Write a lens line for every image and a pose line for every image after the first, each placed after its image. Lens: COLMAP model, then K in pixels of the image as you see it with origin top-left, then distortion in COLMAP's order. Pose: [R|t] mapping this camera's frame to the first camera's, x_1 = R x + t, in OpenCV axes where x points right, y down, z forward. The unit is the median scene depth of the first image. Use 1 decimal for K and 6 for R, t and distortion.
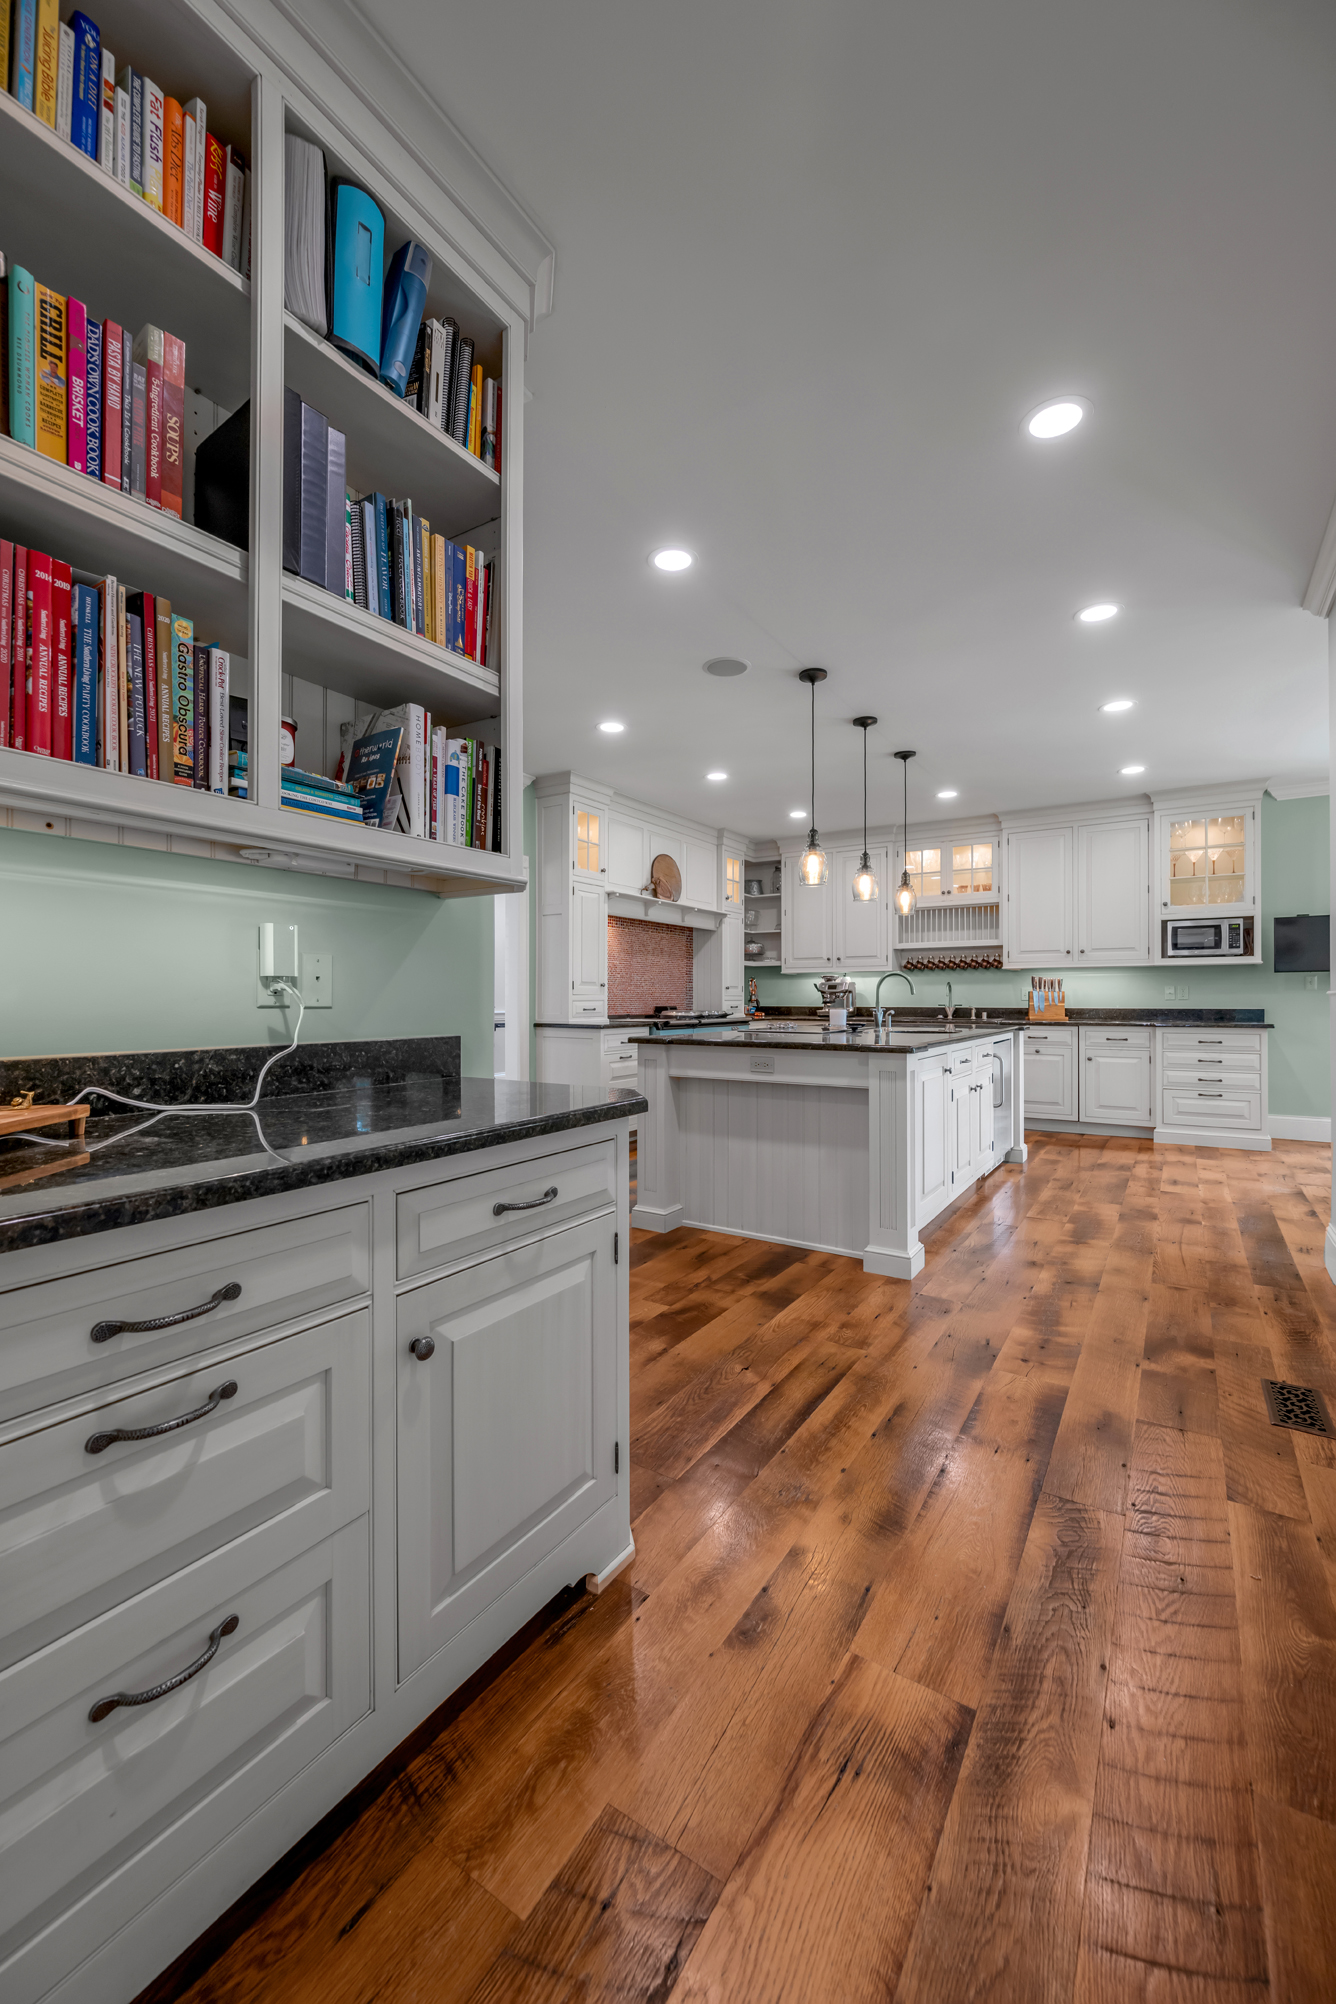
lens RADIAL K [[790.3, 0, 668.3], [0, 790.3, 995.8], [0, 0, 1]] dist [-0.000626, -0.000406]
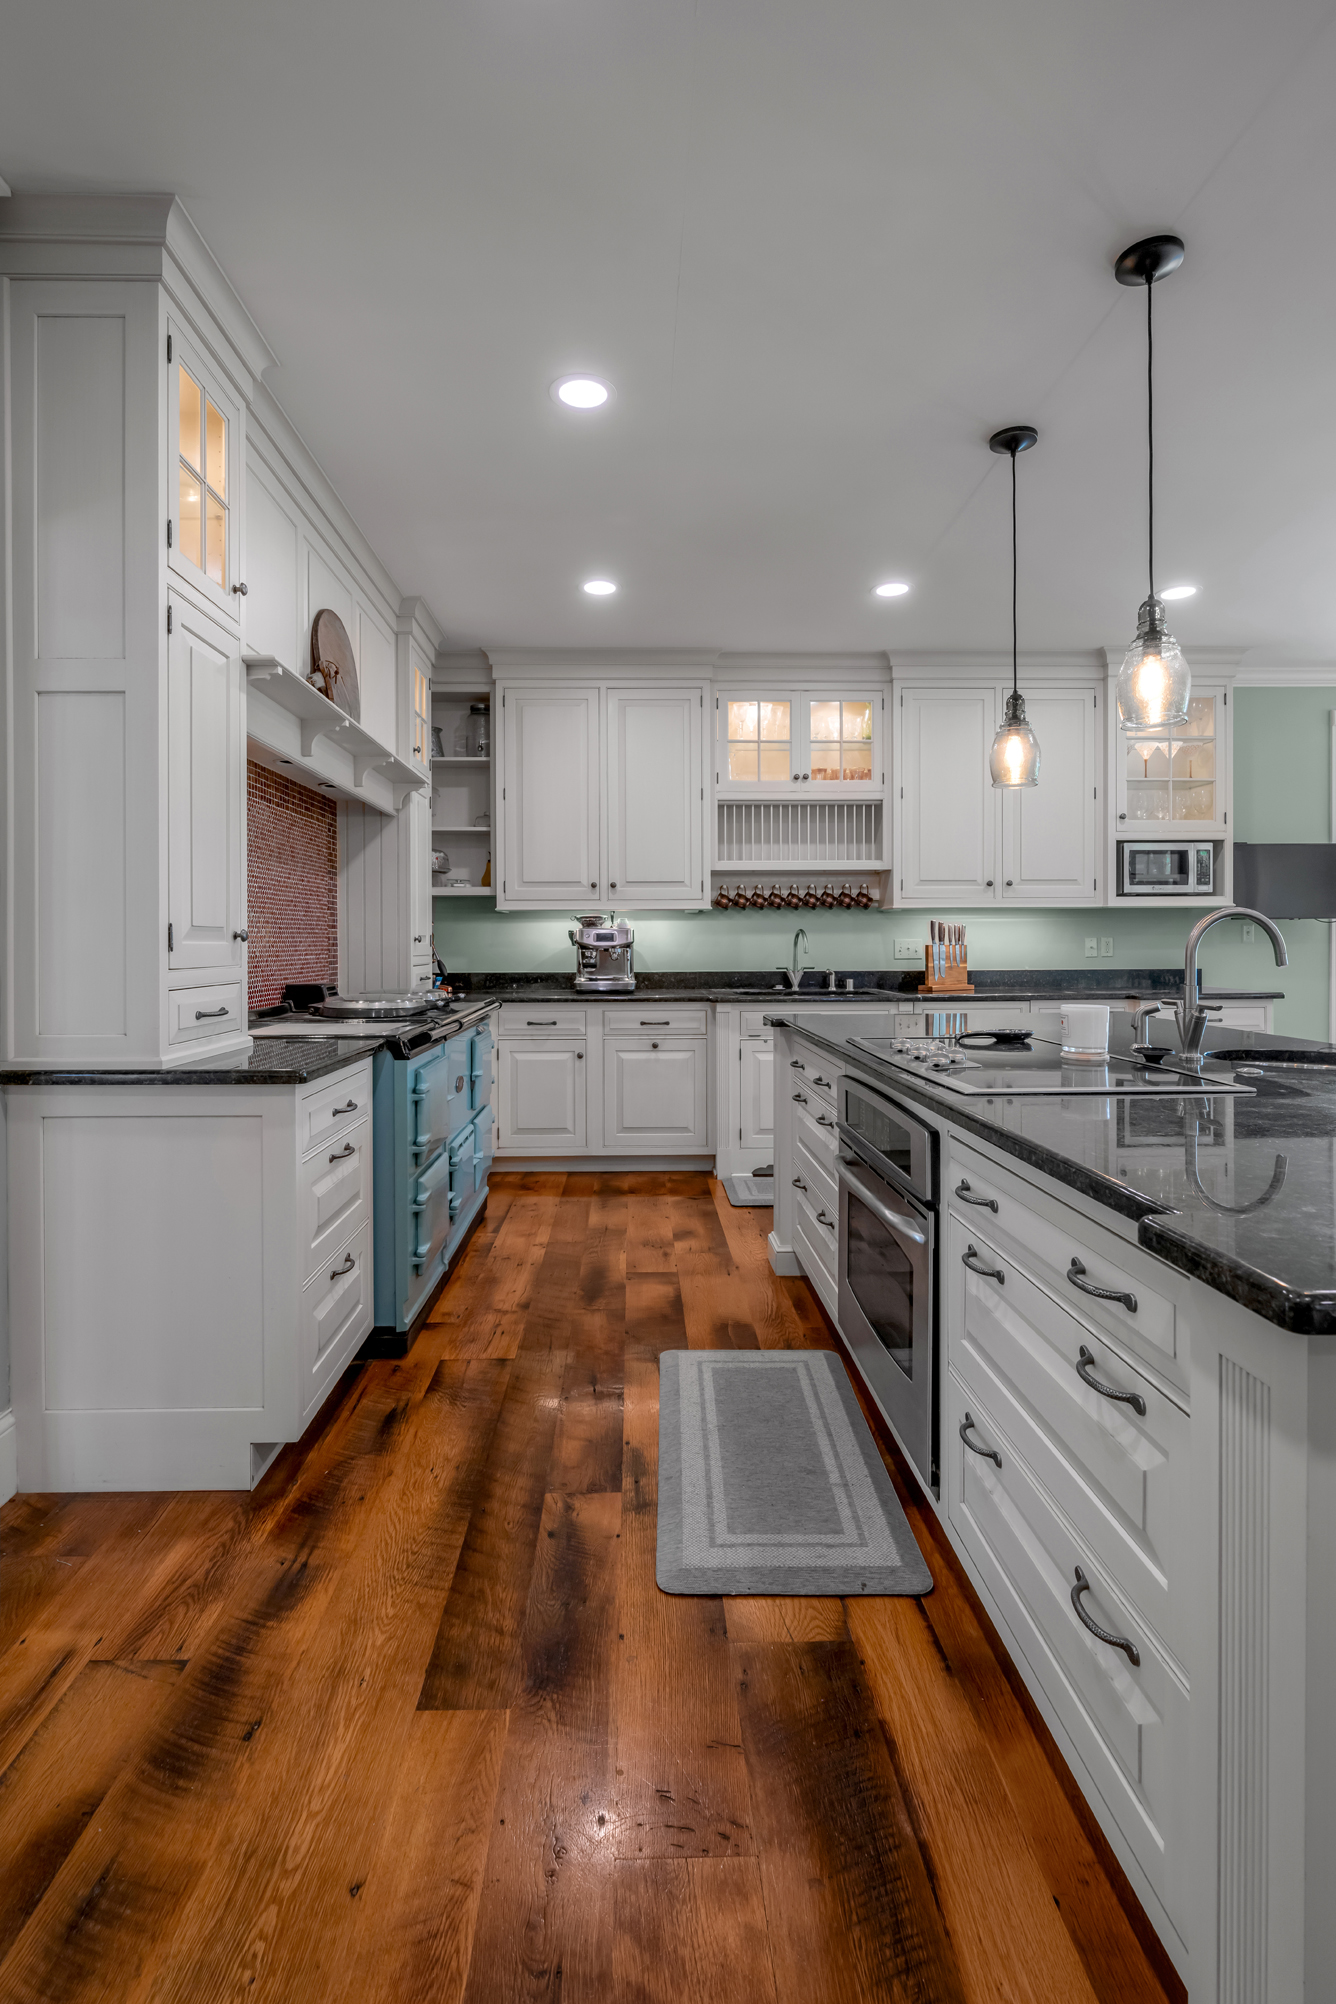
lens RADIAL K [[943.1, 0, 649.2], [0, 943.1, 946.6], [0, 0, 1]] dist [-0.007186, 0.001744]
pose [[0.827420, -0.005236, 0.561559, -0.156864], [0.002244, 0.999979, 0.006018, -0.010600], [-0.561579, -0.003719, 0.827415, 0.556732]]
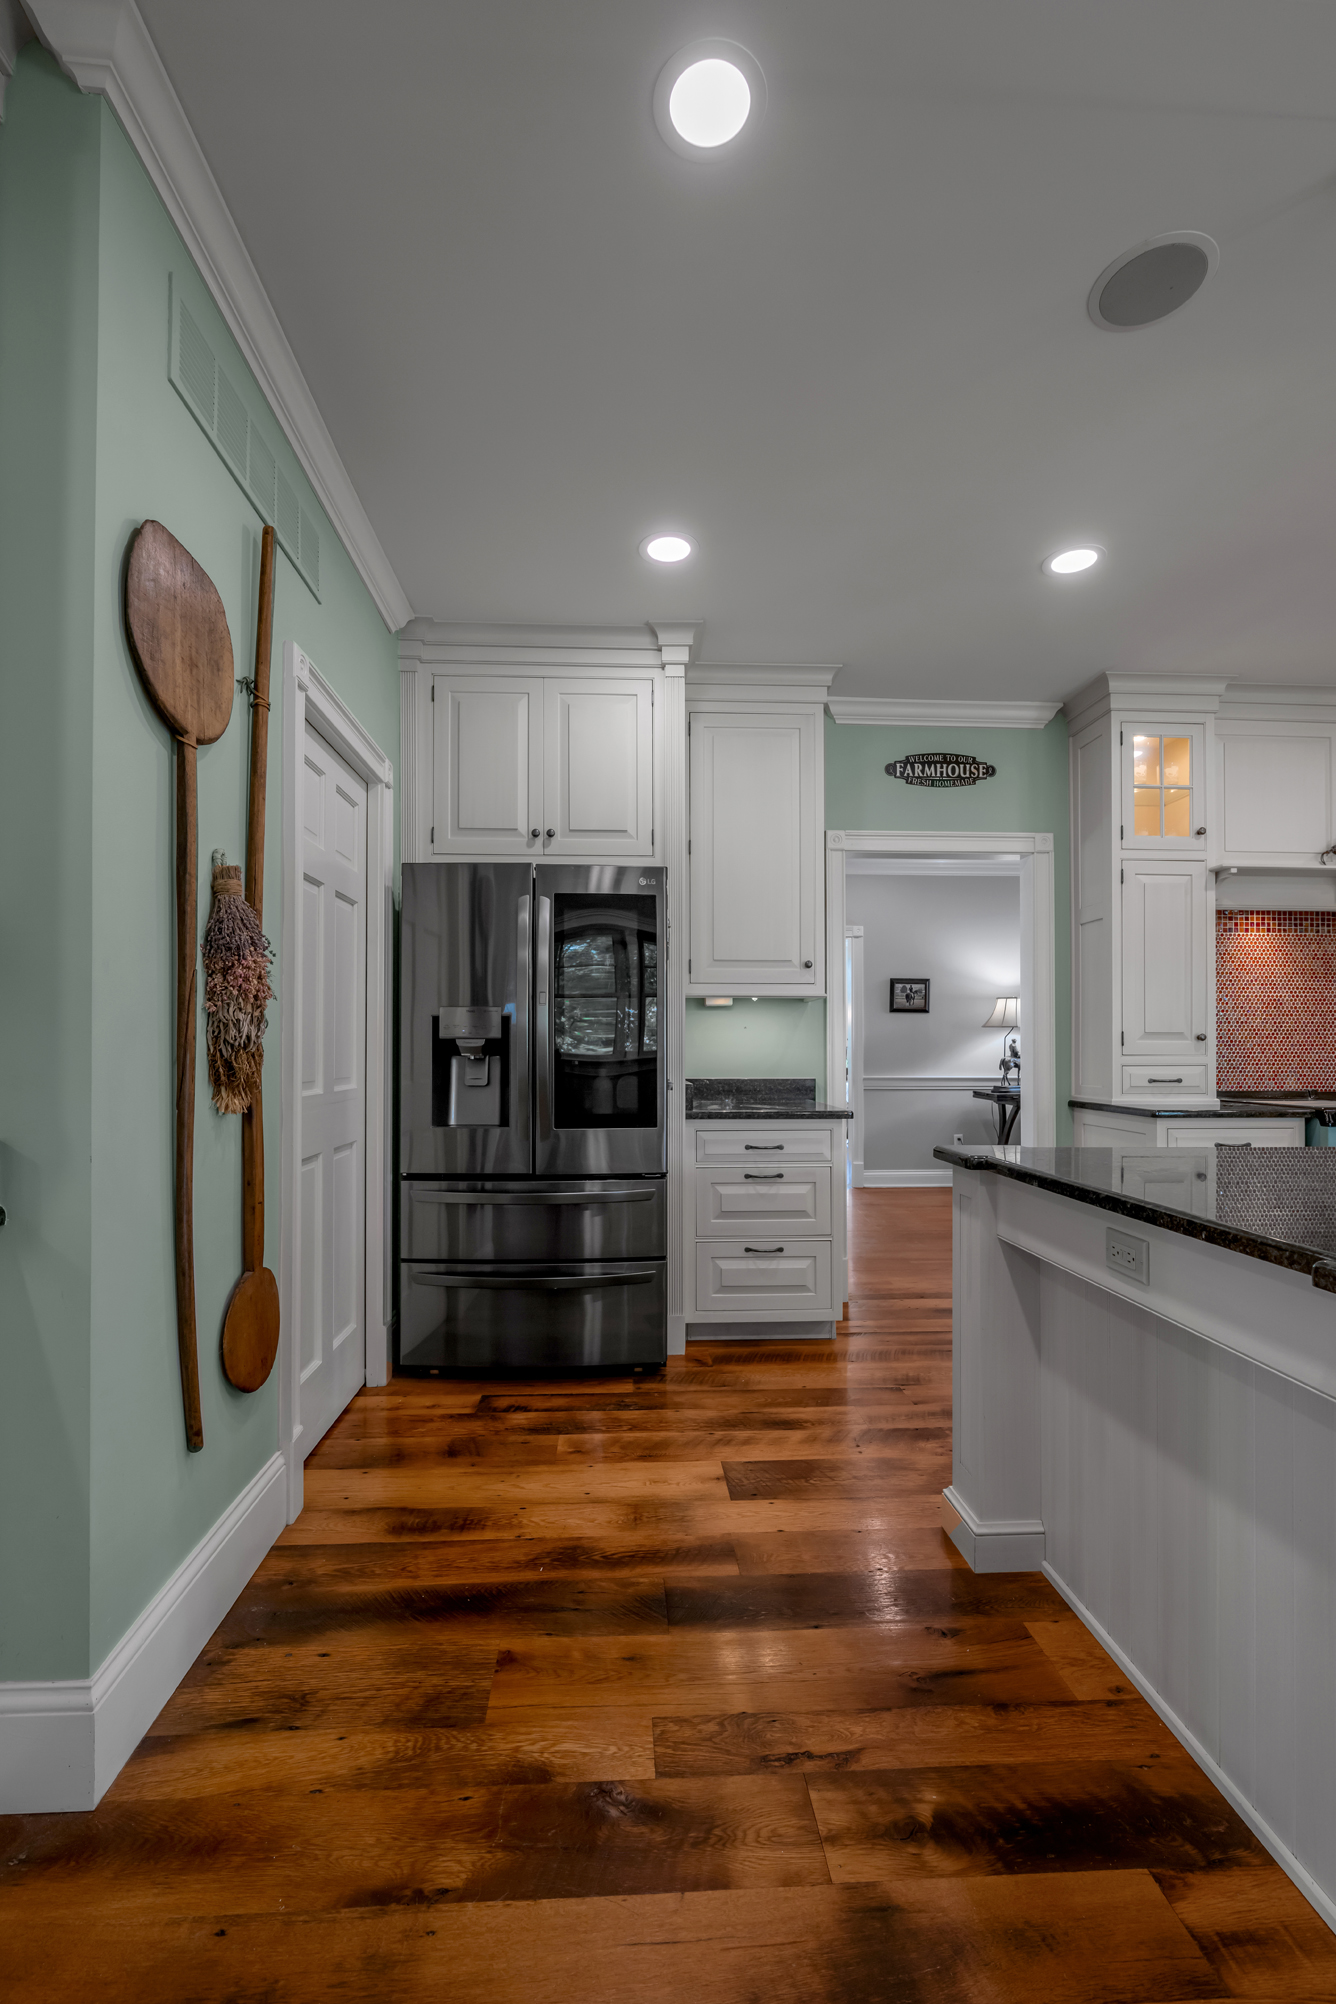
lens RADIAL K [[872.5, 0, 655.9], [0, 872.5, 1032.0], [0, 0, 1]] dist [-0.008035, 0.000685]
pose [[0.587225, -0.014114, -0.809301, 0.179469], [-0.000342, 0.999844, -0.017685, -0.006328], [0.809424, 0.010662, 0.587128, 0.319397]]
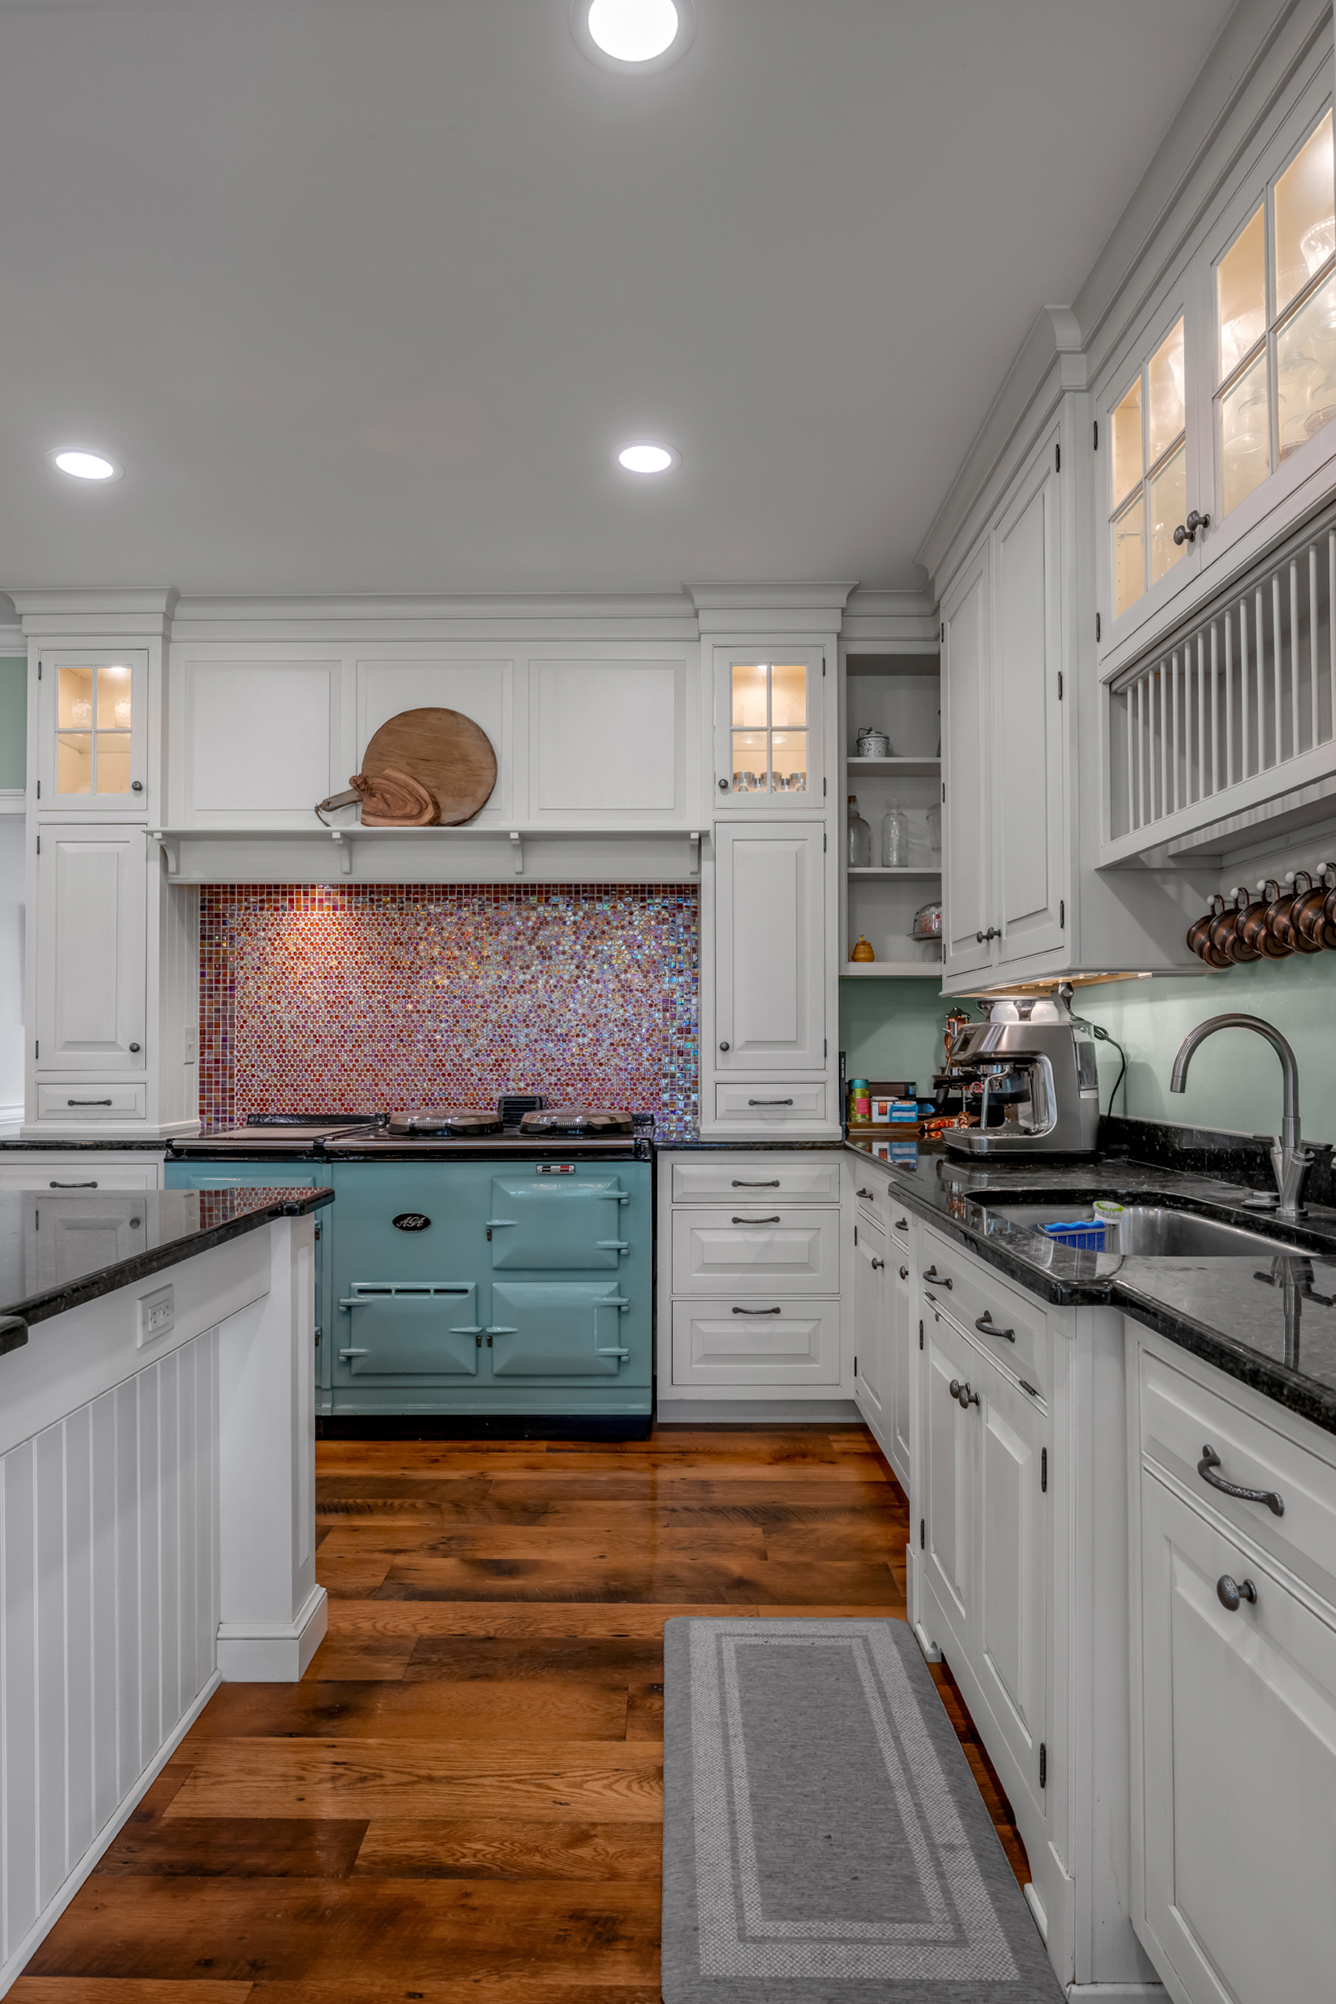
lens RADIAL K [[1155.3, 0, 654.6], [0, 1155.3, 1038.5], [0, 0, 1]] dist [-0.012919, 0.002185]
pose [[0.538405, -0.008328, -0.842645, 0.587160], [0.004775, 0.999965, -0.006832, -0.012537], [0.842672, -0.000345, 0.538427, 0.865678]]
